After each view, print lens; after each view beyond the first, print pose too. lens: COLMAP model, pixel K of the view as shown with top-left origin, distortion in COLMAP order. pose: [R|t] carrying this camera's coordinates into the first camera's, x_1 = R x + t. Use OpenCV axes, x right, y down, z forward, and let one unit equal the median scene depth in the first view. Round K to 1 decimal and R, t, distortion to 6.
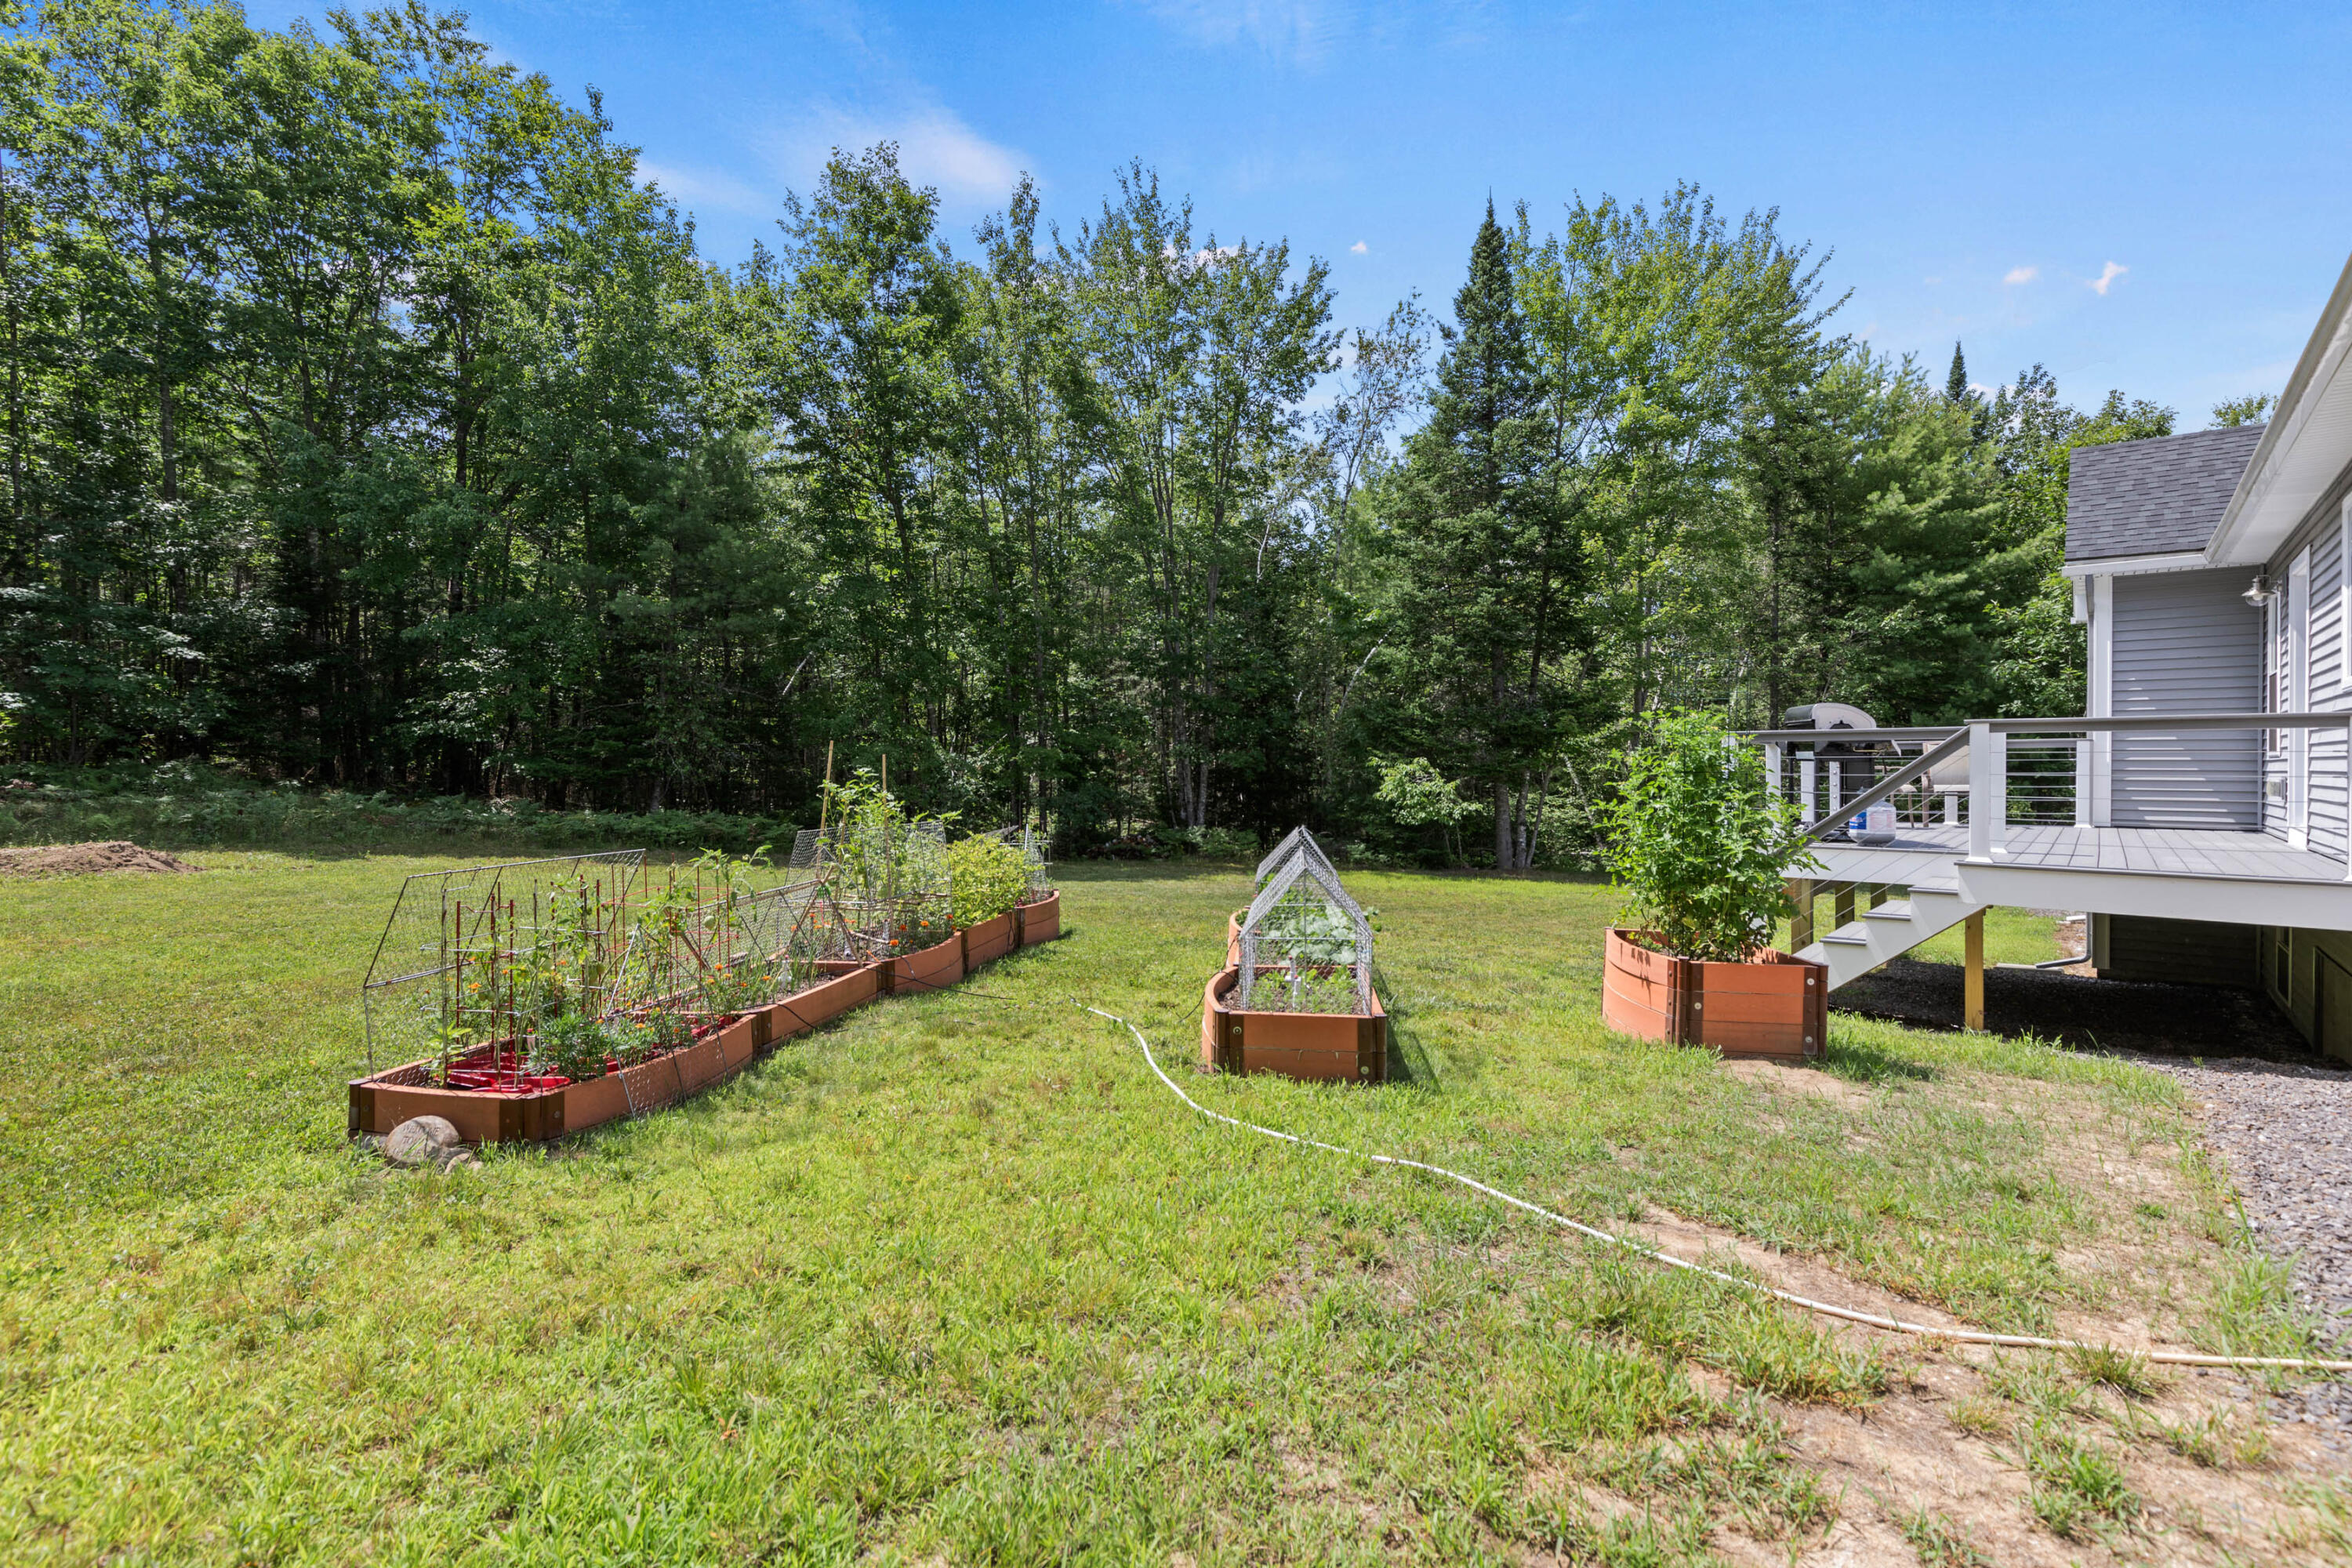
lens RADIAL K [[1074.8, 0, 1172.1], [0, 1074.8, 777.1], [0, 0, 1]] dist [0.004241, -0.000450]
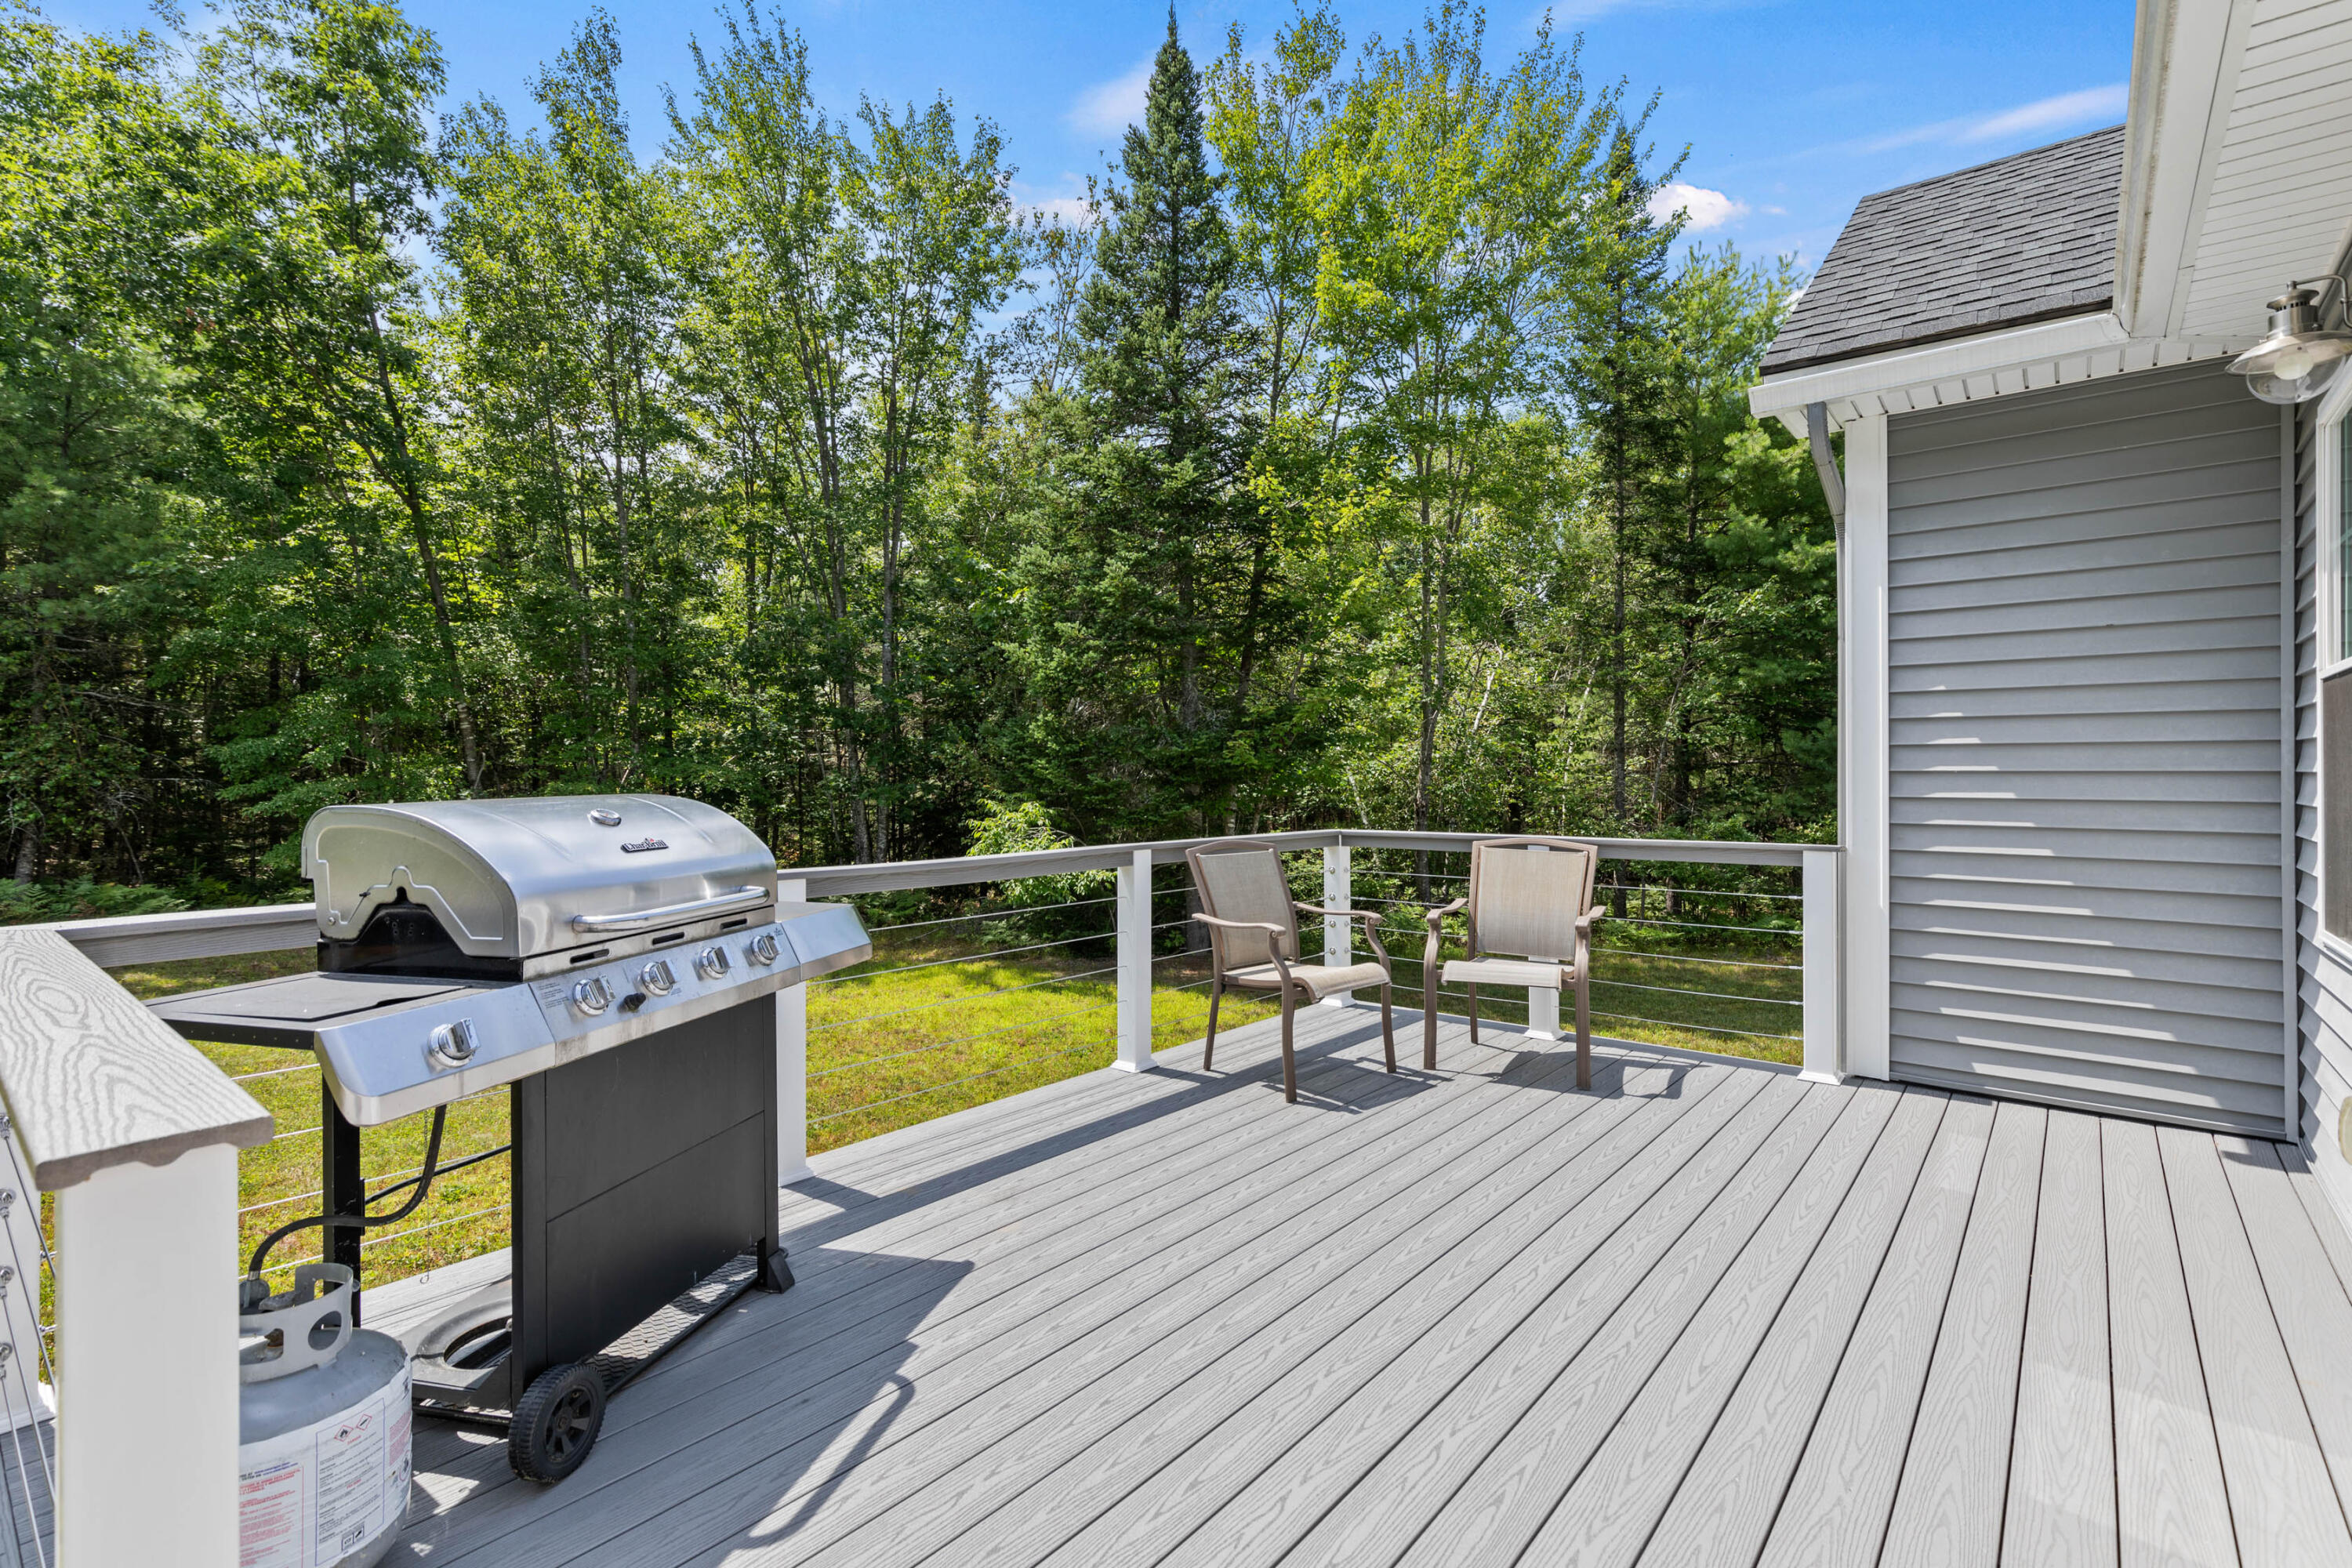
lens RADIAL K [[1074.8, 0, 1181.0], [0, 1074.8, 783.2], [0, 0, 1]] dist [0.004241, -0.000450]
pose [[0.999873, -0.007187, 0.014250, 0.265903], [0.007202, 0.999974, -0.000984, -0.025398], [-0.014242, 0.001086, 0.999898, 0.269435]]
